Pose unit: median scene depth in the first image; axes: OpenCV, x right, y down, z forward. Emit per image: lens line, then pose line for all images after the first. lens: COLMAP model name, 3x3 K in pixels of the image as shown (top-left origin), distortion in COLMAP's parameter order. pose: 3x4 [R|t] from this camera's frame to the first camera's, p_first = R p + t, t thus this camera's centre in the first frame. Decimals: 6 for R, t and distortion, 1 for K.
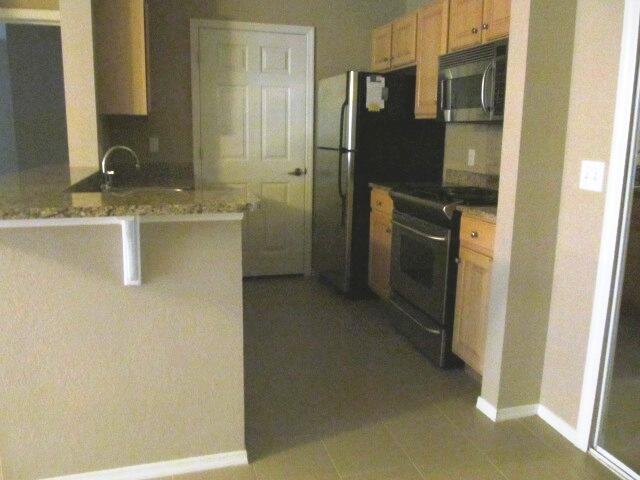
lens RADIAL K [[525.5, 0, 316.9], [0, 525.5, 241.1], [0, 0, 1]] dist [-0.049714, -0.010302]
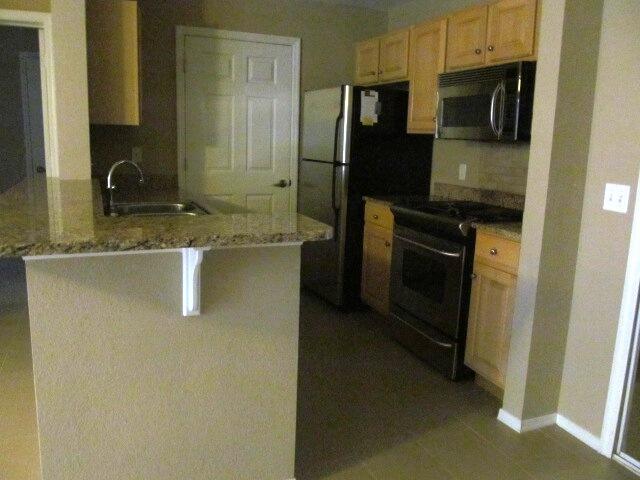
lens RADIAL K [[525.5, 0, 318.0], [0, 525.5, 239.1], [0, 0, 1]] dist [-0.049714, -0.010302]
pose [[0.992088, -0.008440, 0.125264, -0.116221], [0.009776, 0.999902, -0.010055, -0.020347], [-0.125167, 0.011200, 0.992072, 0.014670]]
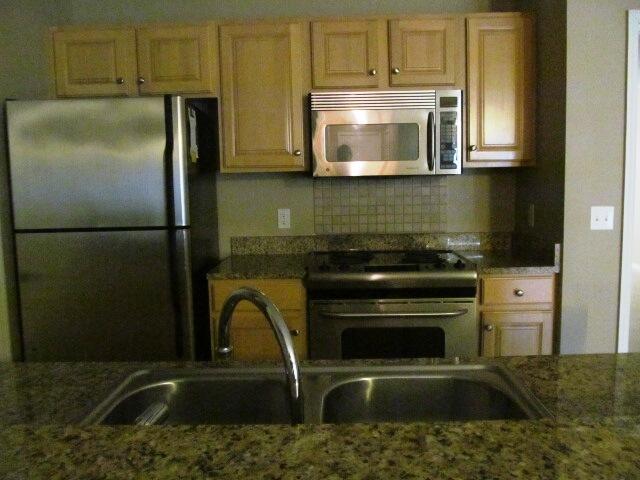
lens RADIAL K [[525.5, 0, 322.5], [0, 525.5, 237.4], [0, 0, 1]] dist [-0.049714, -0.010302]
pose [[0.298172, -0.124931, 0.946301, -0.467828], [0.218641, 0.973978, 0.059693, -0.166299], [-0.929134, 0.189101, 0.317727, 0.683119]]
